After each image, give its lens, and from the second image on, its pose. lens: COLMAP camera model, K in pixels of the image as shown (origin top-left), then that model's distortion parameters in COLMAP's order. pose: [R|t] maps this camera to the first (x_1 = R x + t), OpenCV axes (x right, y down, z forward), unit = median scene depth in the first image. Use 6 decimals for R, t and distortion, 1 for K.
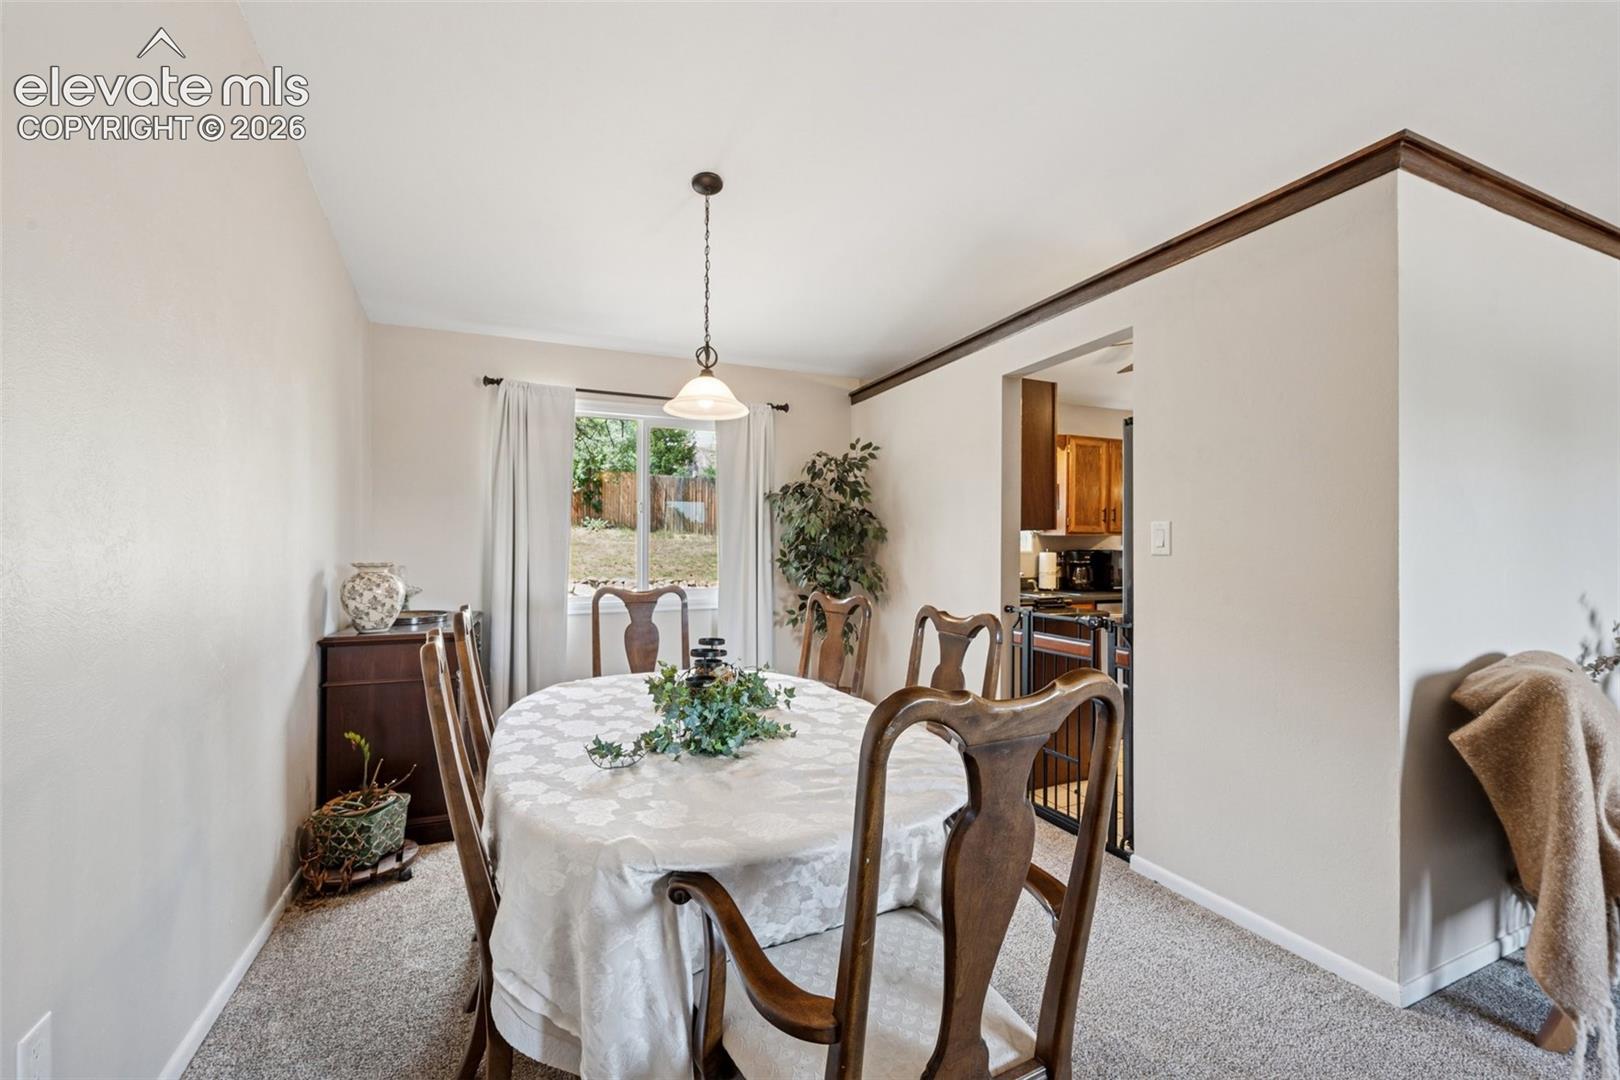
lens RADIAL K [[672.1, 0, 813.4], [0, 672.1, 549.4], [0, 0, 1]] dist [0.000795, -0.000002]
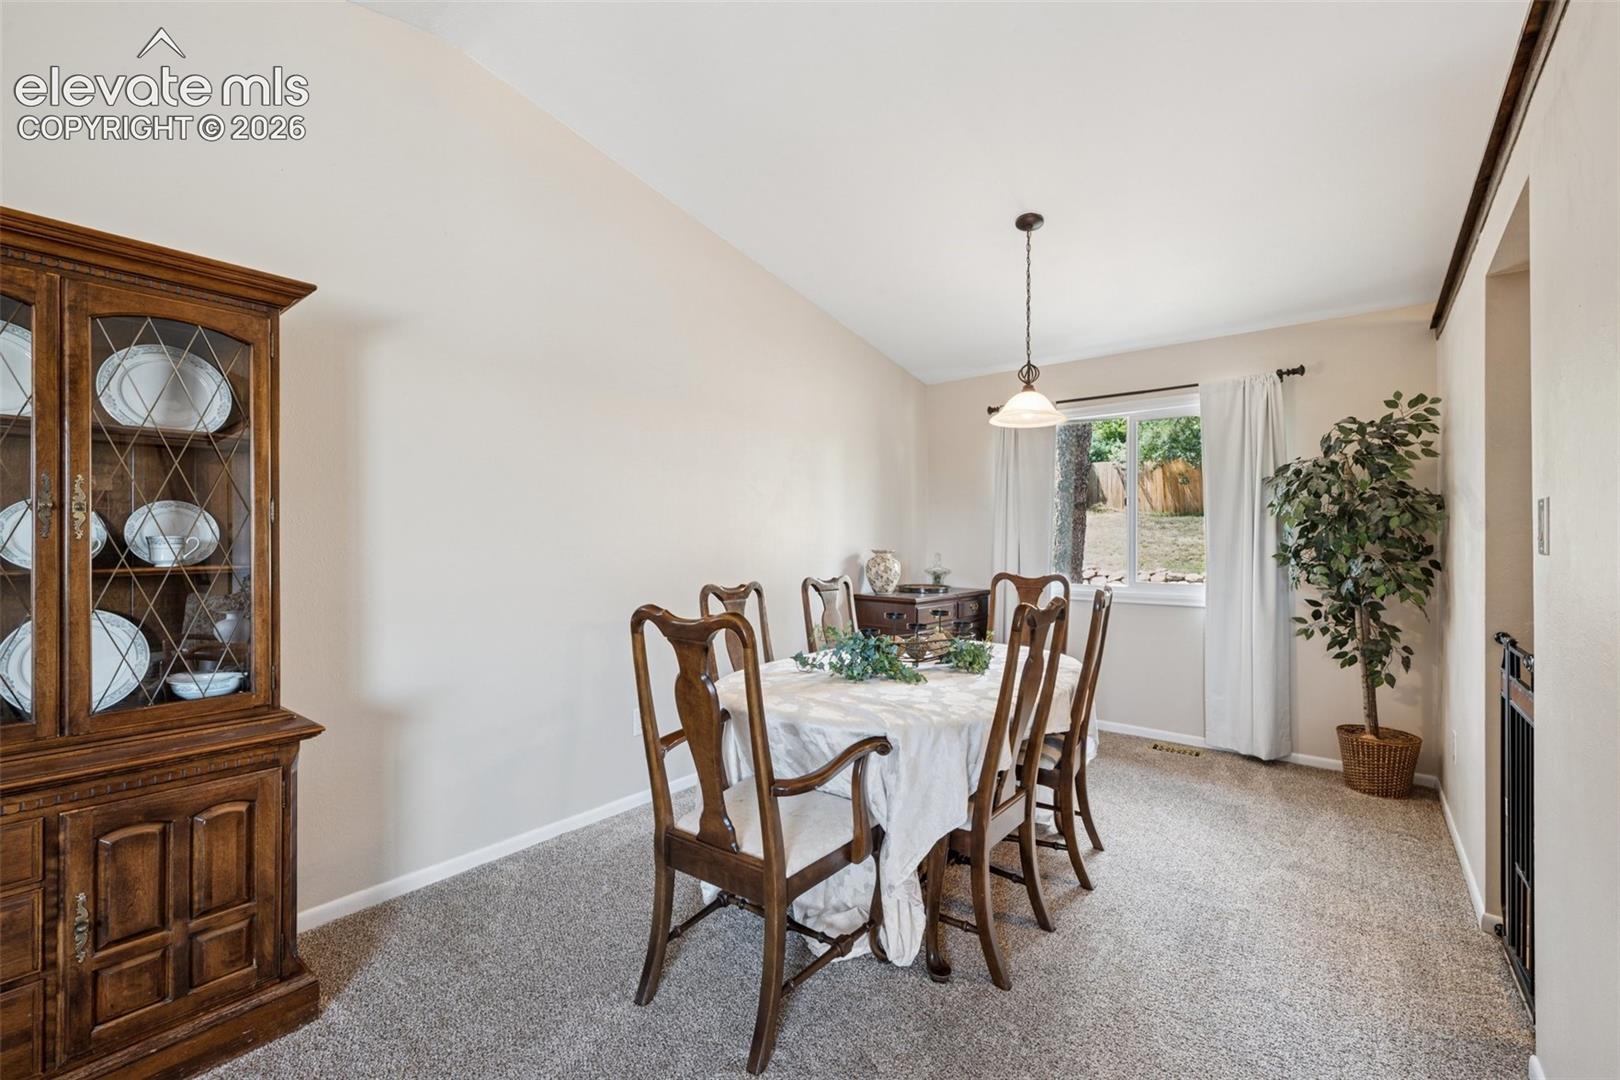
lens RADIAL K [[672.1, 0, 809.9], [0, 672.1, 545.0], [0, 0, 1]] dist [0.000795, -0.000002]
pose [[0.448067, 0.009128, -0.893953, 0.431387], [-0.003660, 0.999958, 0.008376, -0.002589], [0.893993, -0.000481, 0.448082, 0.099425]]
